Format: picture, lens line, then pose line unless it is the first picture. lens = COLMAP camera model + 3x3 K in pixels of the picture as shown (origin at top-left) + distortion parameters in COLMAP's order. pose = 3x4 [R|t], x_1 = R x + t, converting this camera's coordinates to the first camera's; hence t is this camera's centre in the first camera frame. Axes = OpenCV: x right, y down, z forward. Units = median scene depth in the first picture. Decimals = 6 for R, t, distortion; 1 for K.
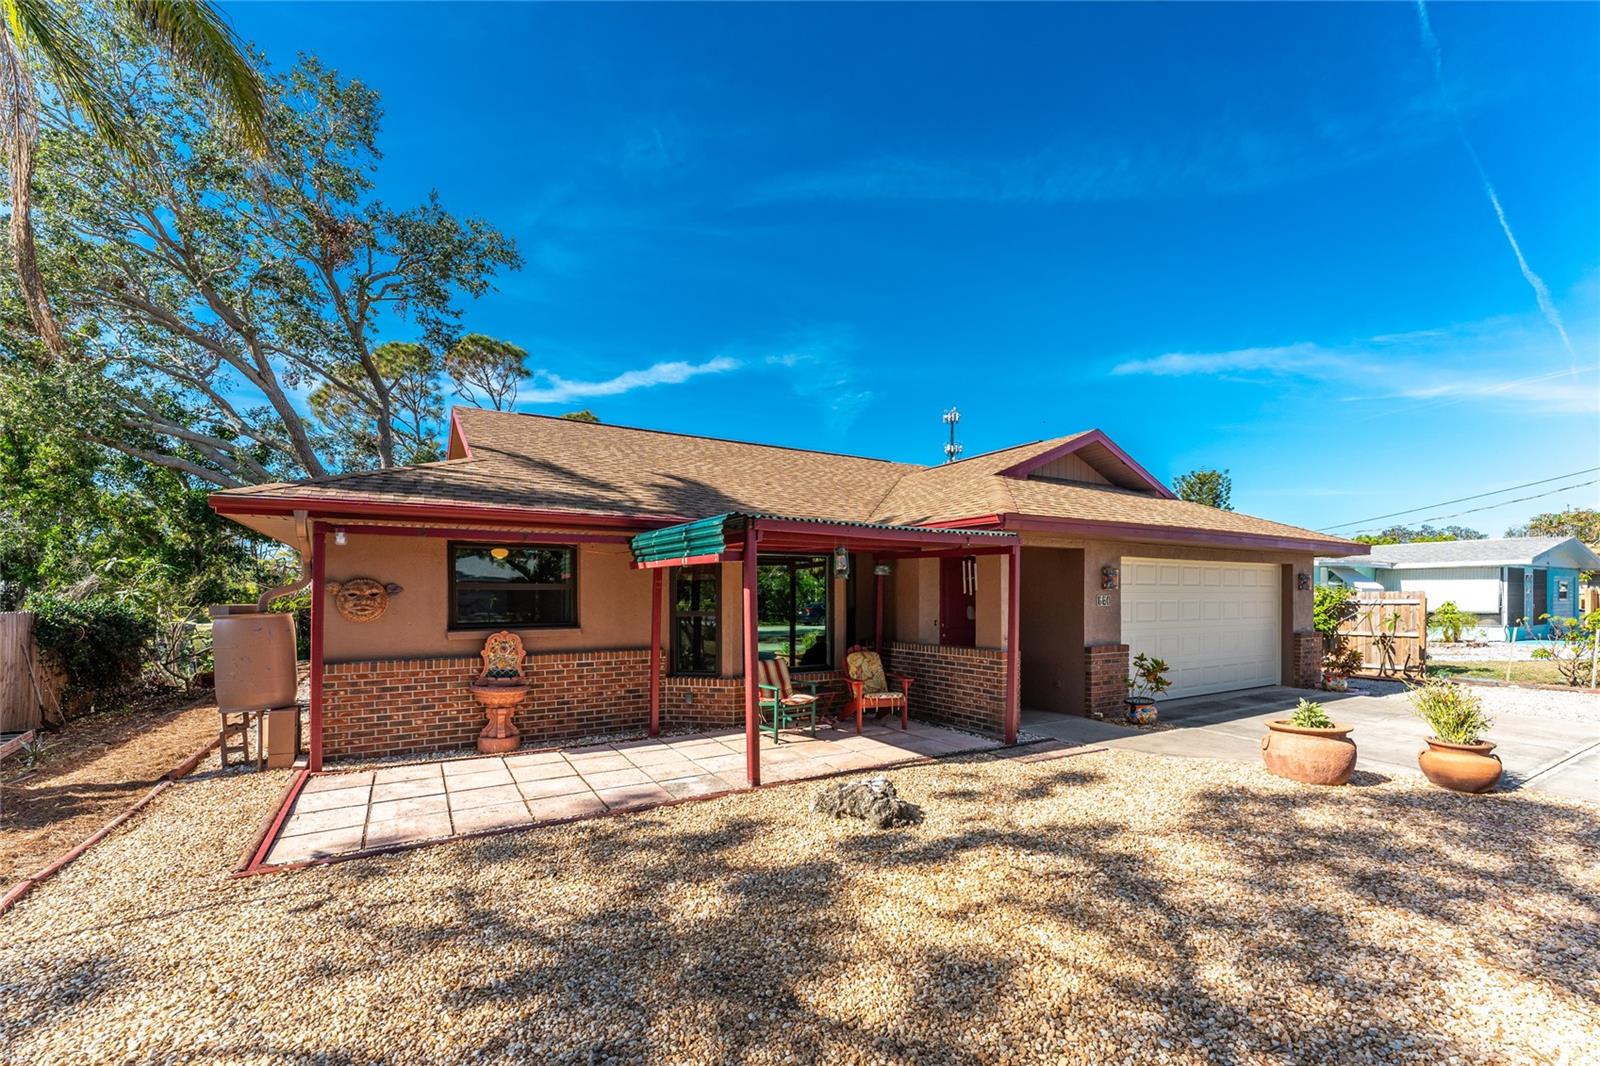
lens RADIAL K [[682.1, 0, 798.1], [0, 682.1, 600.7], [0, 0, 1]] dist [-0.005793, -0.000234]
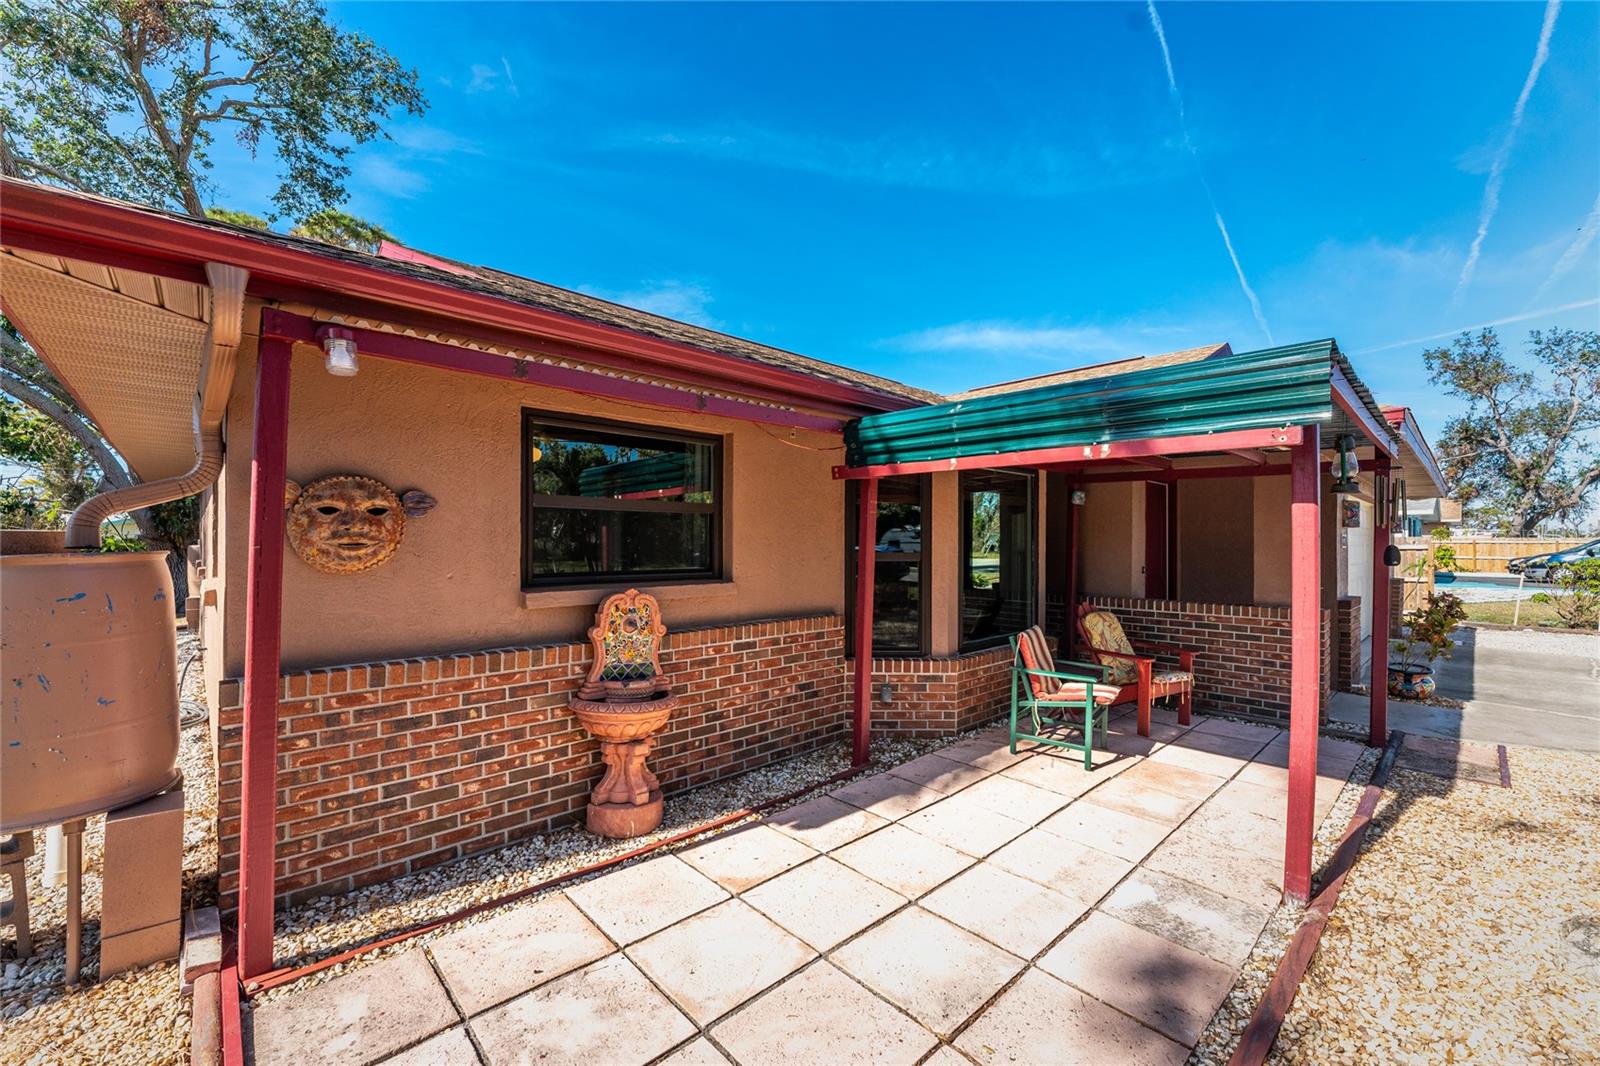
lens RADIAL K [[655.9, 0, 791.6], [0, 655.9, 542.1], [0, 0, 1]] dist [-0.003455, -0.000112]
pose [[0.975923, 0.006687, 0.218012, -0.404412], [-0.005156, 0.999958, -0.007590, 0.011444], [-0.218053, 0.006283, 0.975917, 0.469416]]
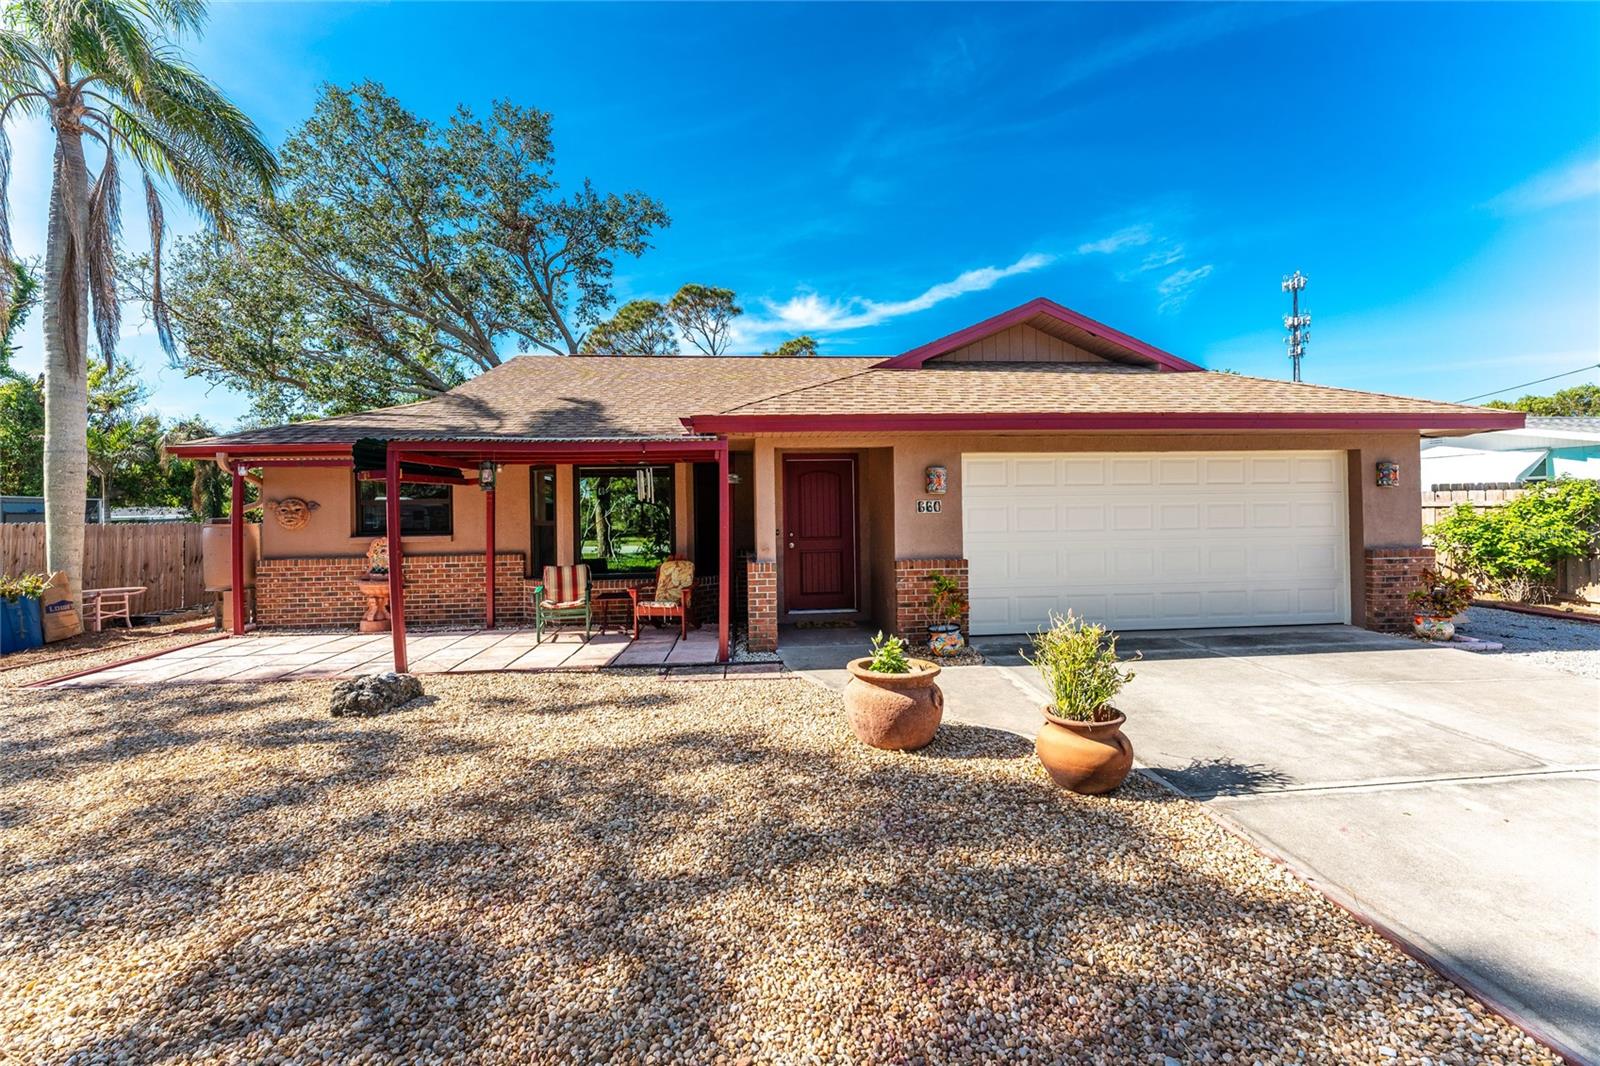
lens RADIAL K [[669.9, 0, 803.9], [0, 669.9, 507.6], [0, 0, 1]] dist [-0.003573, -0.000179]
pose [[0.895016, -0.011547, -0.445884, 0.796639], [0.011147, 0.999932, -0.003521, 0.001974], [0.445895, -0.001819, 0.895084, 0.221533]]
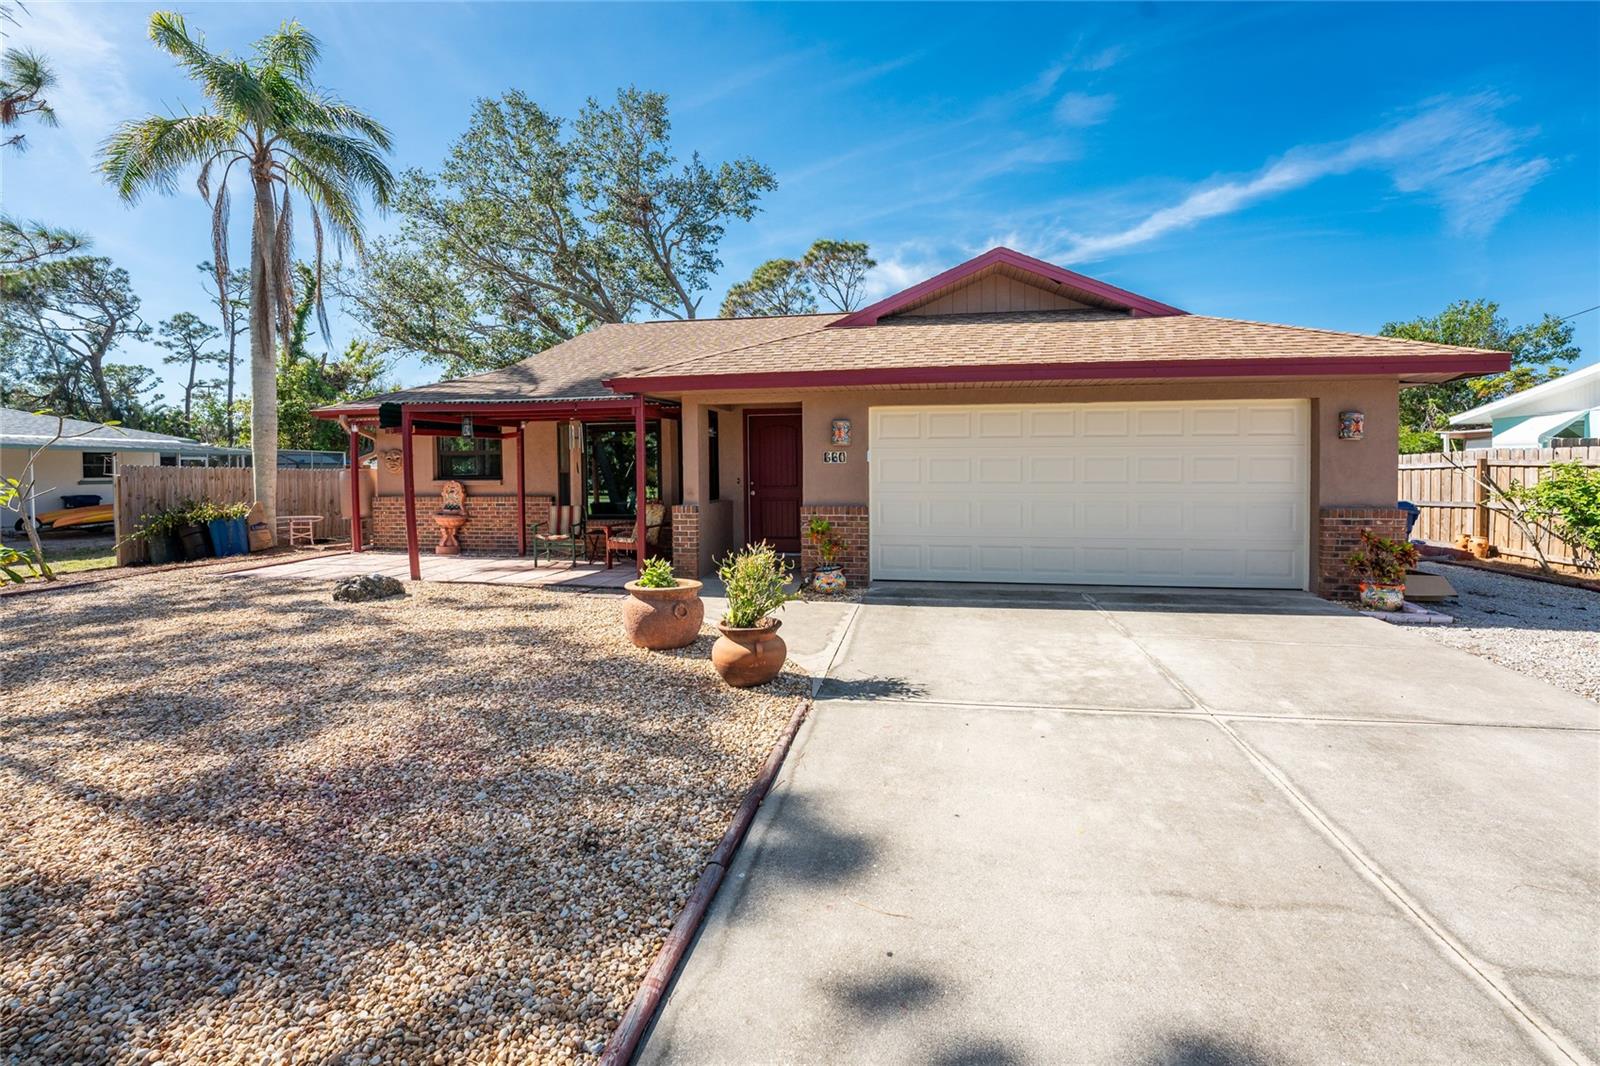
lens RADIAL K [[699.6, 0, 810.9], [0, 699.6, 492.3], [0, 0, 1]] dist [-0.021670, -0.000368]
pose [[0.741292, 0.021451, -0.670839, 1.226502], [0.000904, 0.999456, 0.032958, 0.017474], [0.671182, -0.025038, 0.740870, 0.337969]]
